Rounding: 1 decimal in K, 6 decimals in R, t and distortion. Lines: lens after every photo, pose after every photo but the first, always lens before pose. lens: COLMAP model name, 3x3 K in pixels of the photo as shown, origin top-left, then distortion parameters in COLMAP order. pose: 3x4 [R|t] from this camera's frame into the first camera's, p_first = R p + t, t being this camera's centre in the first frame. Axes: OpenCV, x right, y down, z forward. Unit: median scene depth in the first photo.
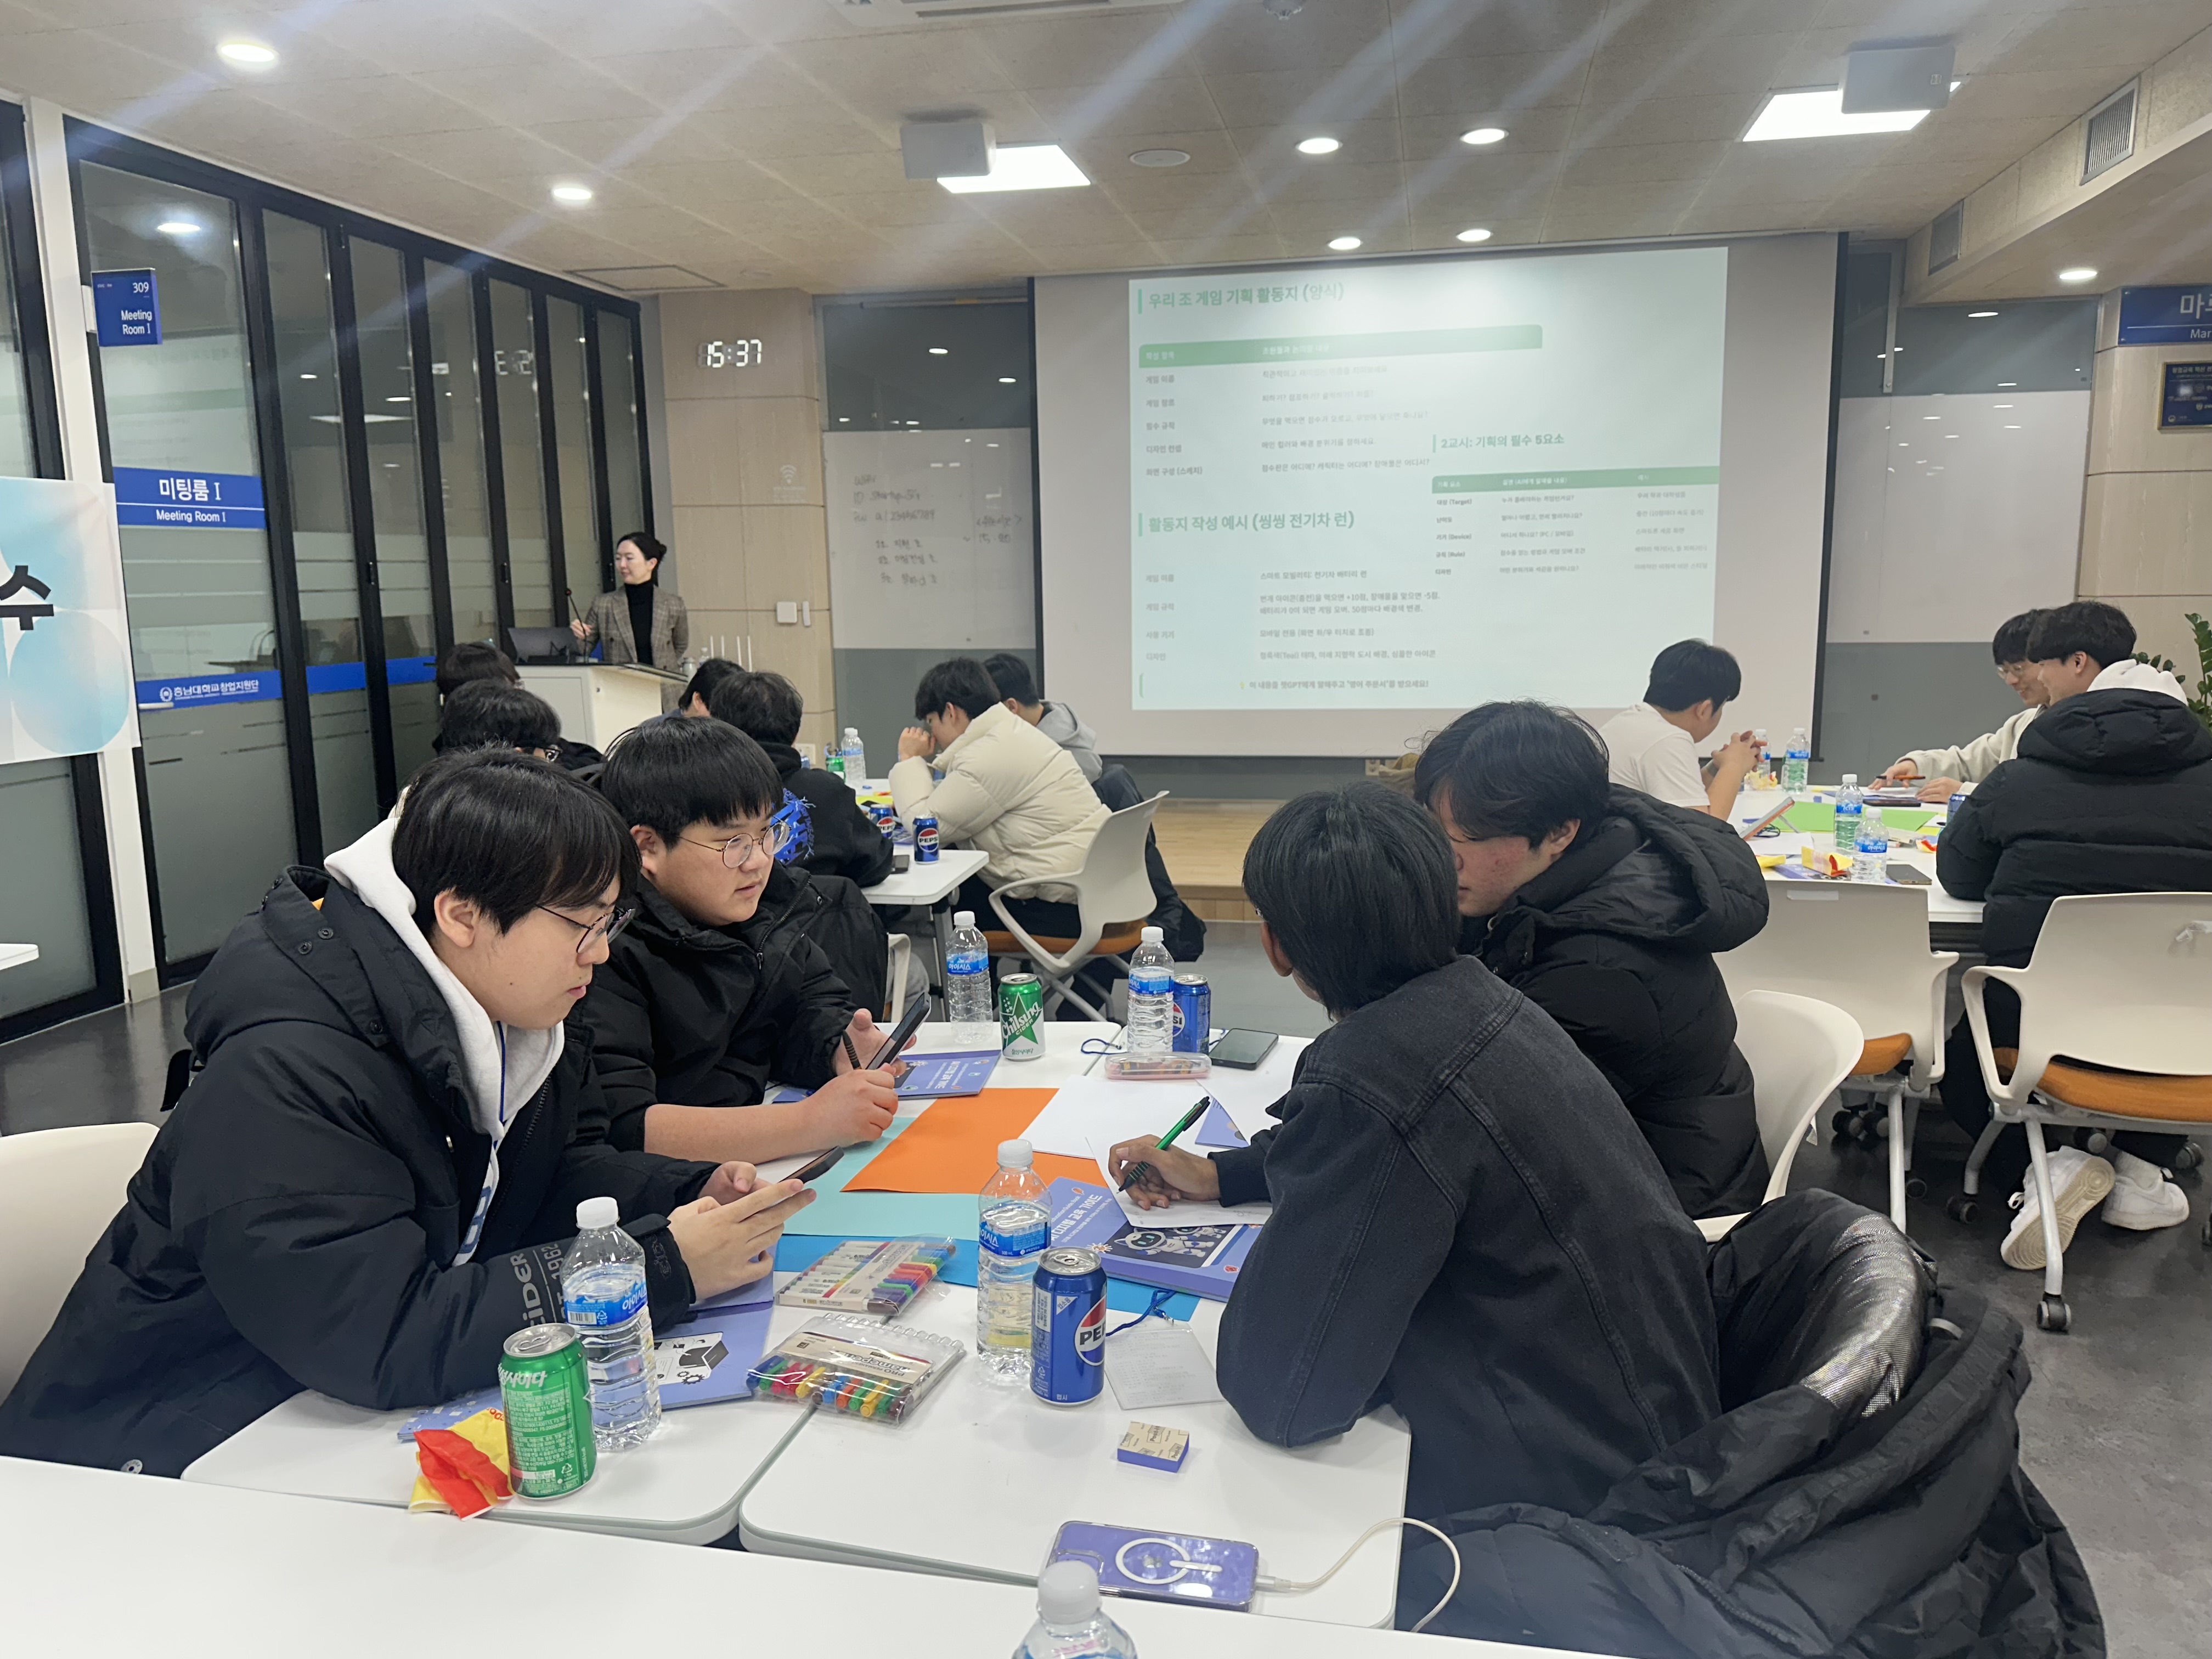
lens RADIAL K [[1589.7, 0, 1120.1], [0, 1589.7, 844.1], [0, 0, 1]] dist [0.024564, -0.026515]
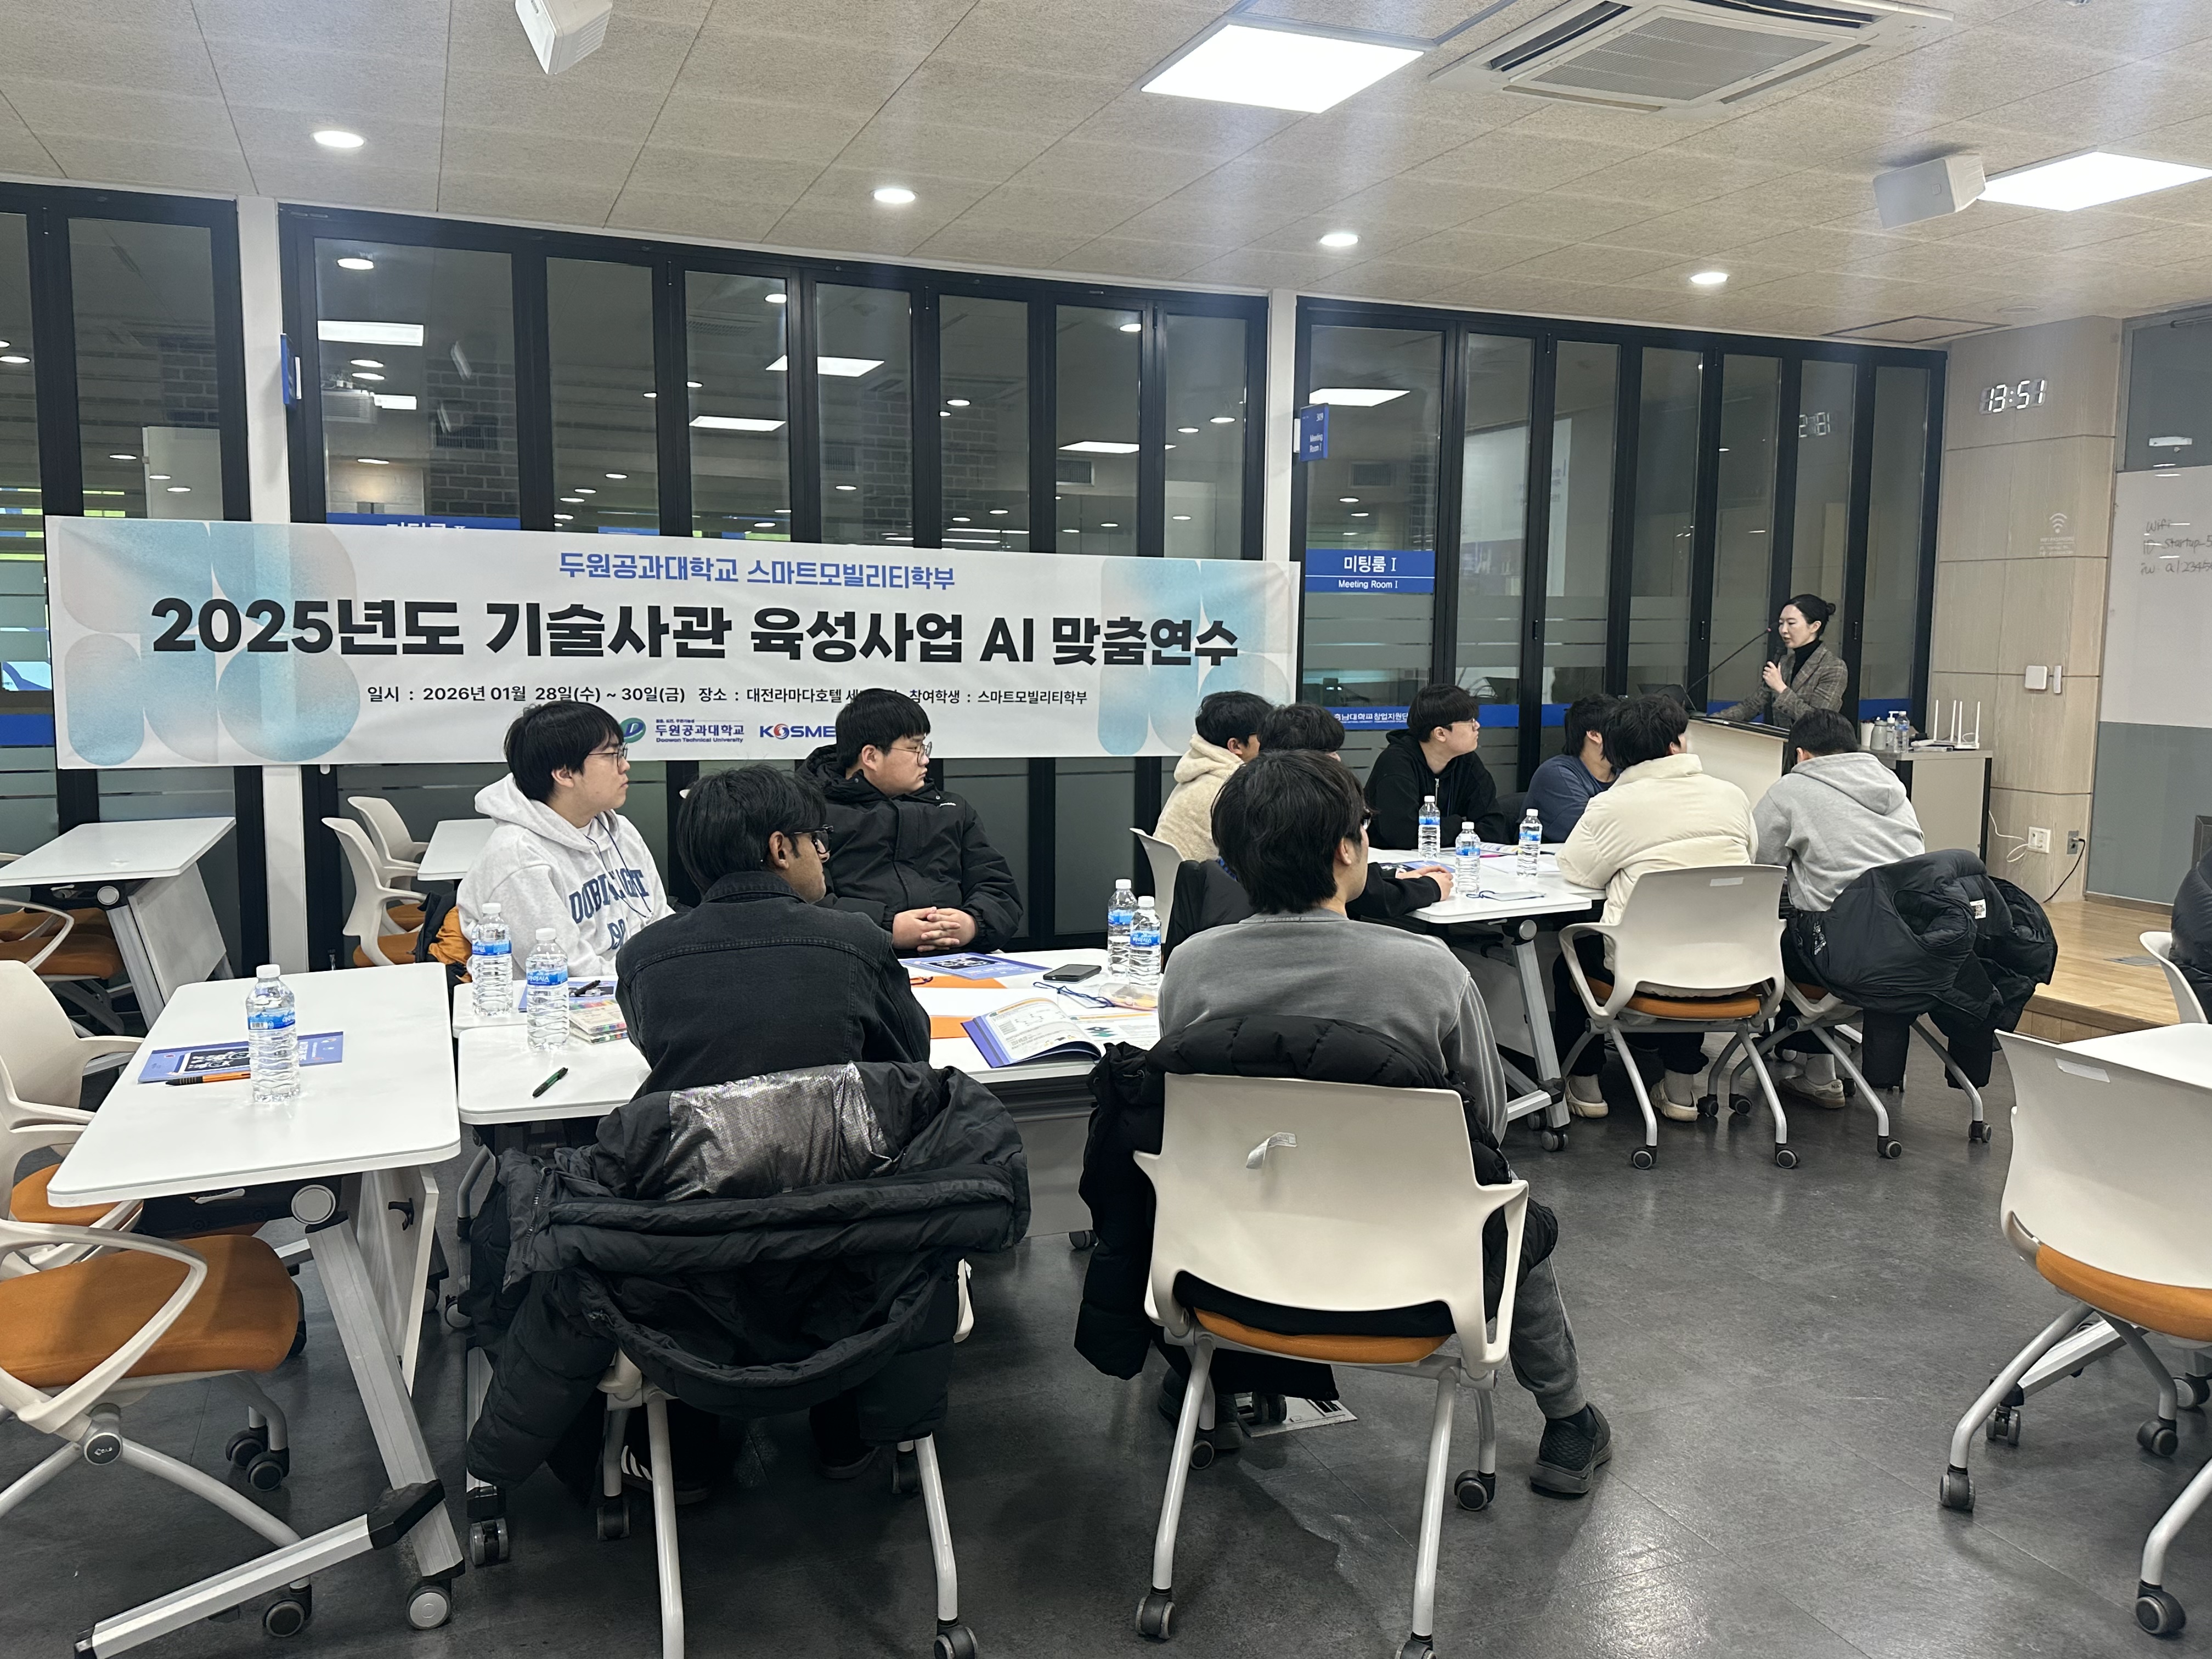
lens RADIAL K [[1717.0, 0, 1134.2], [0, 1717.0, 850.3], [0, 0, 1]] dist [0.059717, -0.071835]
pose [[0.549989, 0.123166, -0.826040, 0.422154], [-0.155167, 0.986915, 0.043841, -0.019449], [0.820631, 0.104062, 0.561904, 0.066134]]
